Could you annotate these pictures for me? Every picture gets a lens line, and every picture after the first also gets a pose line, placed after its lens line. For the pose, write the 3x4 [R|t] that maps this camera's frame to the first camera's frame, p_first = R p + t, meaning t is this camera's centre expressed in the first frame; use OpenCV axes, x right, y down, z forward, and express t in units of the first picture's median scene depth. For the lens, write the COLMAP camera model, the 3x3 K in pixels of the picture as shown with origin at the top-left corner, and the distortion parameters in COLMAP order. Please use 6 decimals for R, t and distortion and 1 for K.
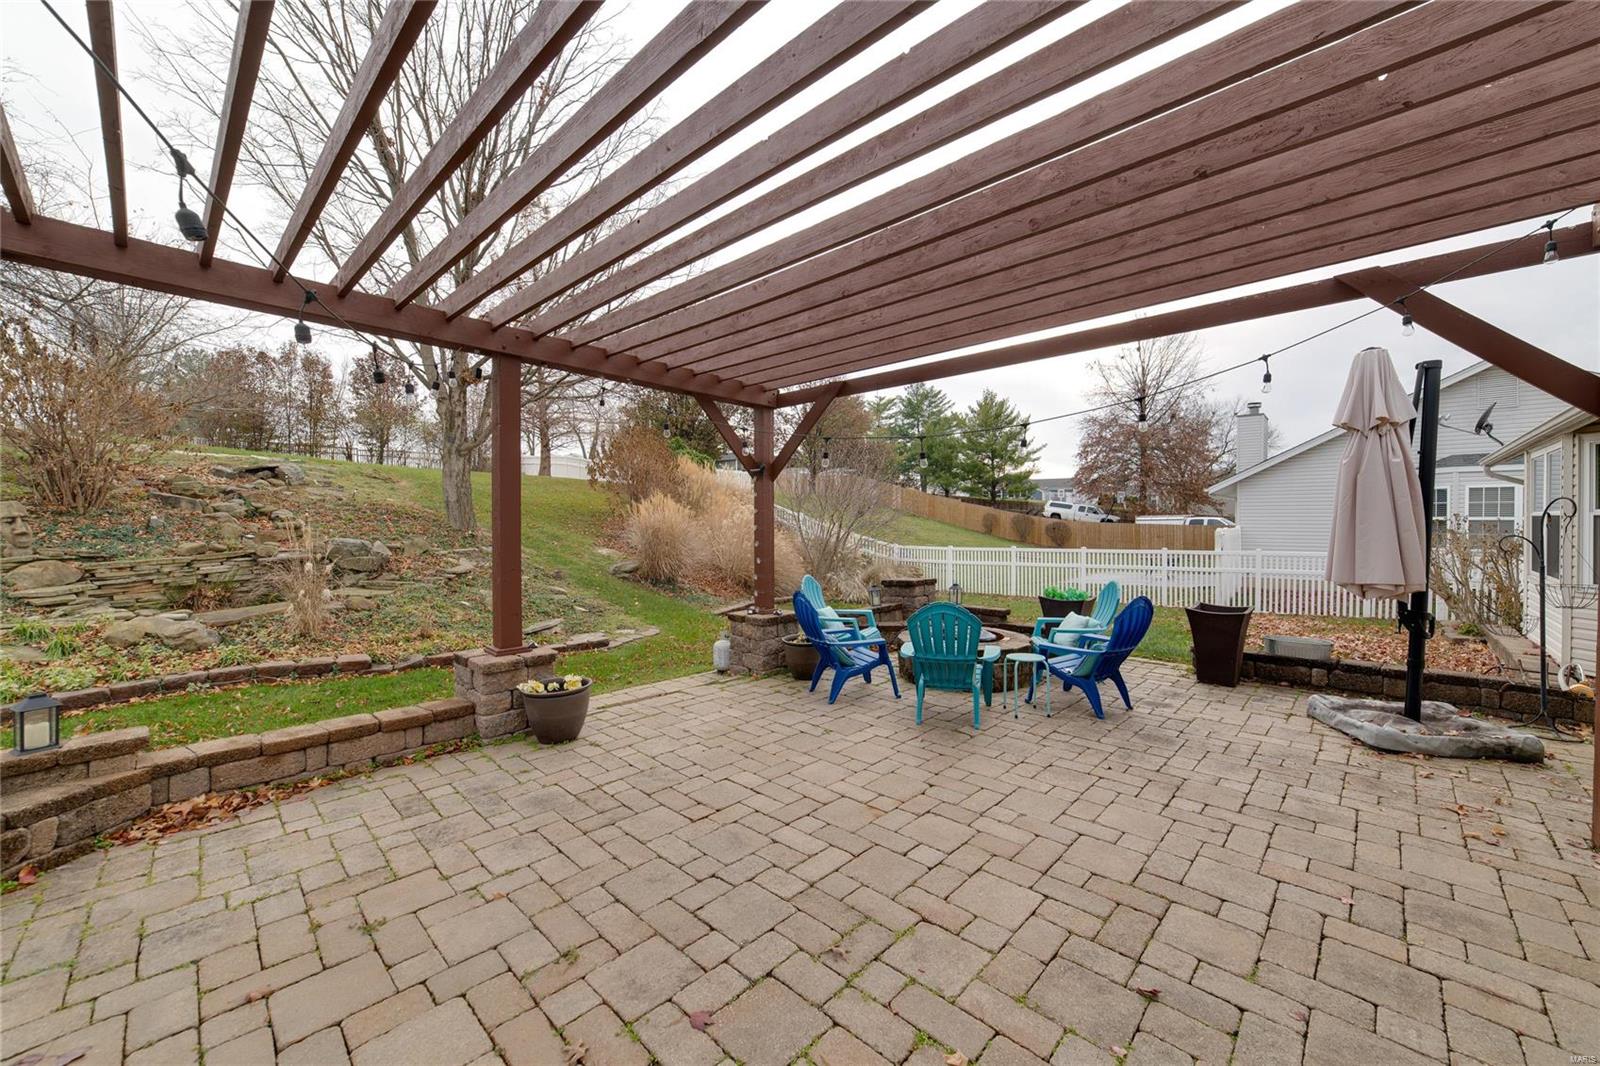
lens RADIAL K [[620.6, 0, 806.5], [0, 620.6, 527.4], [0, 0, 1]] dist [-0.024930, 0.010637]
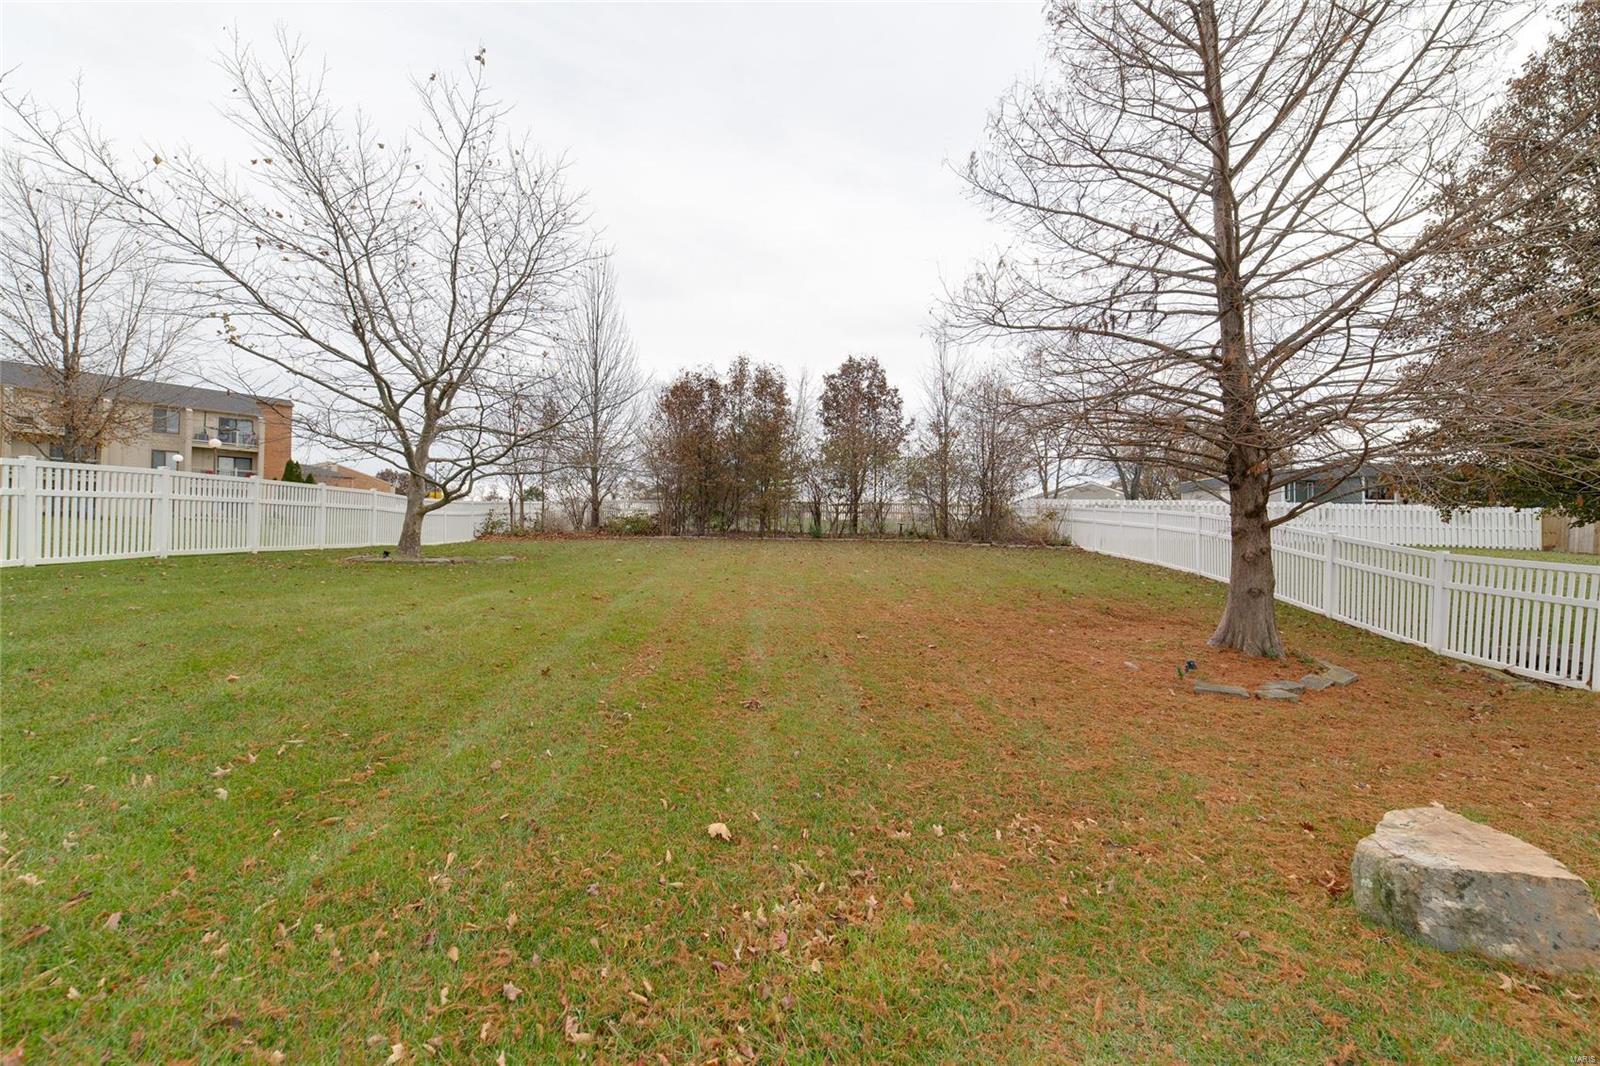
lens RADIAL K [[620.6, 0, 806.5], [0, 620.6, 527.4], [0, 0, 1]] dist [-0.024930, 0.010637]
pose [[0.732598, -0.006749, -0.680628, -0.693836], [-0.016881, 0.999463, -0.028080, -0.209807], [0.680453, 0.032061, 0.732090, 1.210431]]
